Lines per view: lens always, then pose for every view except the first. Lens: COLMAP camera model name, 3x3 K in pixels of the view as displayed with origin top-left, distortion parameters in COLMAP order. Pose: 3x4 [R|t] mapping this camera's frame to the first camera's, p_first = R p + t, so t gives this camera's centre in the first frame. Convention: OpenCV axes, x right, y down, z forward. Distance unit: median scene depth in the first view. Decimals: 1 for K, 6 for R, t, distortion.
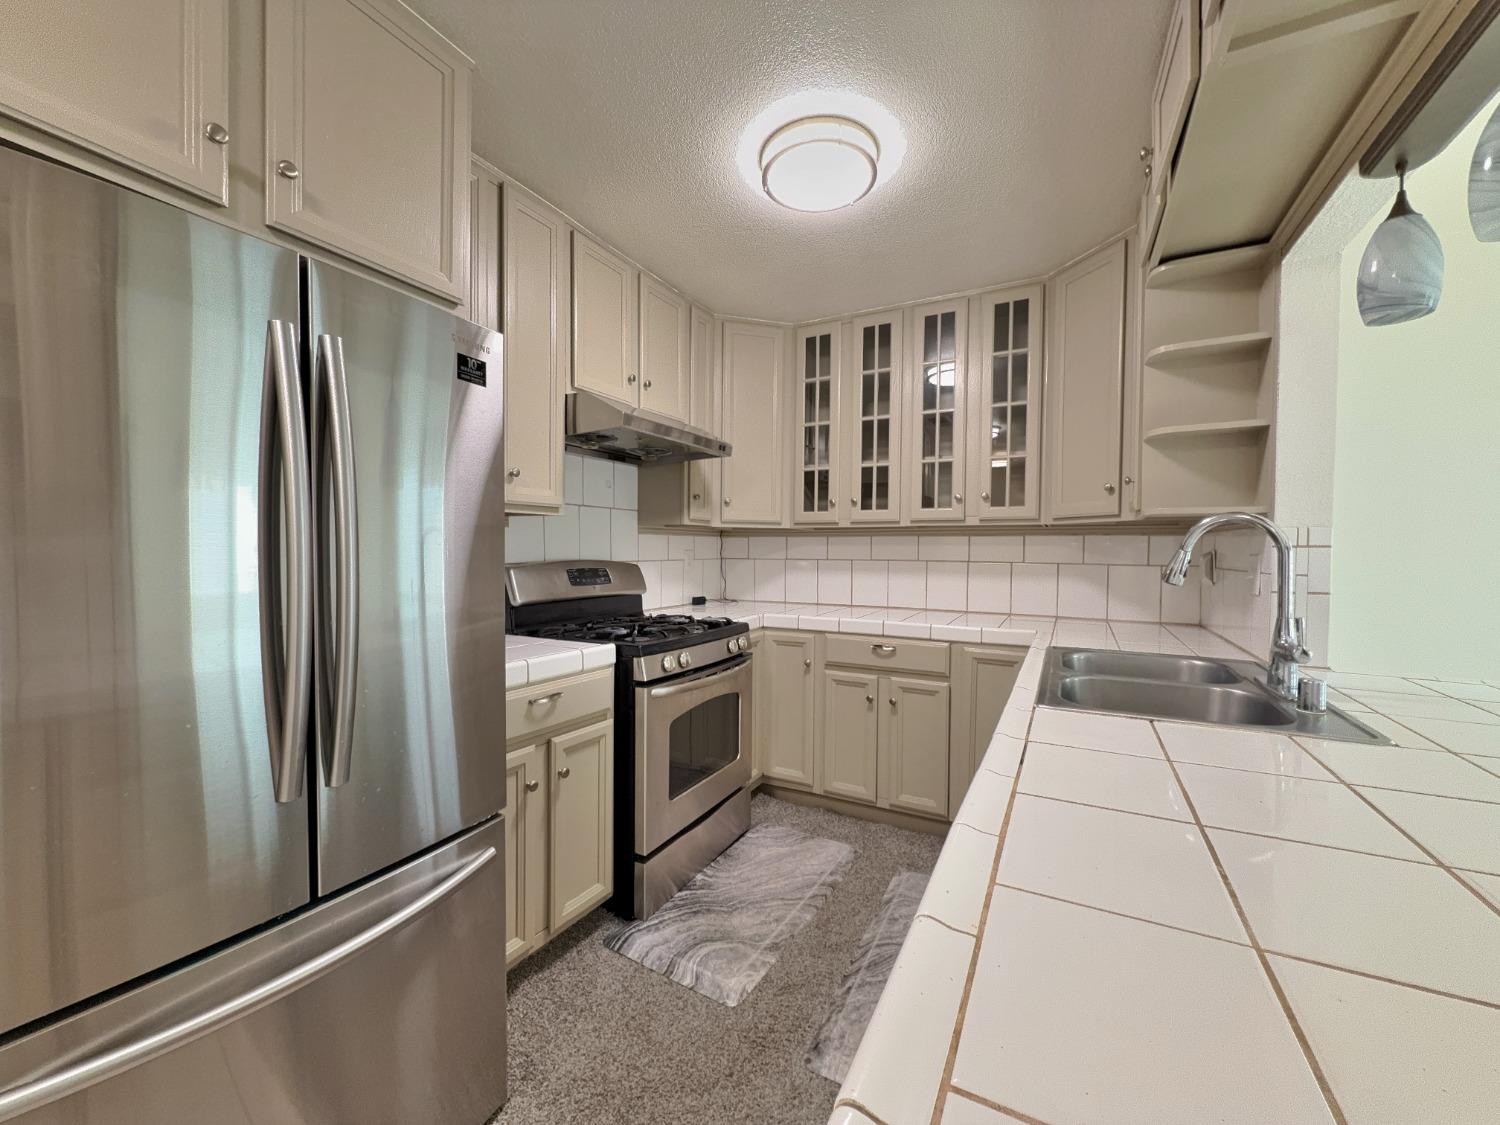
lens RADIAL K [[595.3, 0, 742.5], [0, 595.3, 560.3], [0, 0, 1]] dist [0.001453, -0.000846]
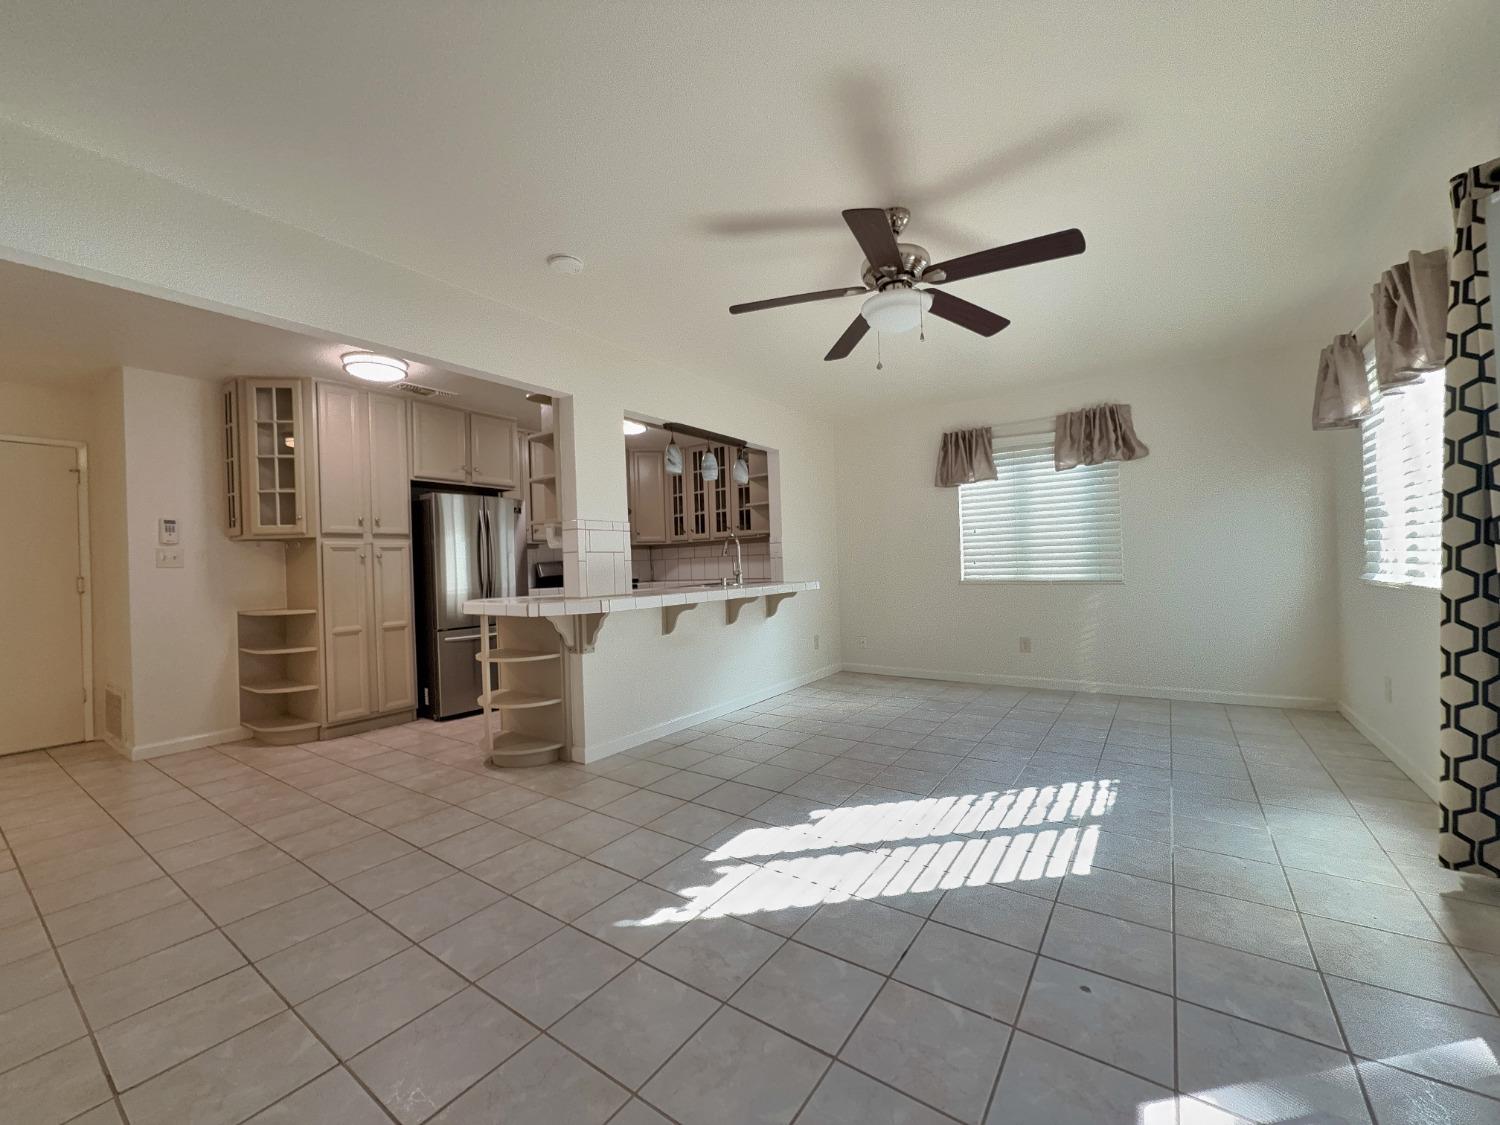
lens RADIAL K [[595.3, 0, 743.7], [0, 595.3, 563.9], [0, 0, 1]] dist [0.001453, -0.000846]
pose [[0.993178, -0.044275, -0.107880, 0.688145], [0.042688, 0.998944, -0.016975, 0.080235], [0.108517, 0.012254, 0.994019, -1.324937]]
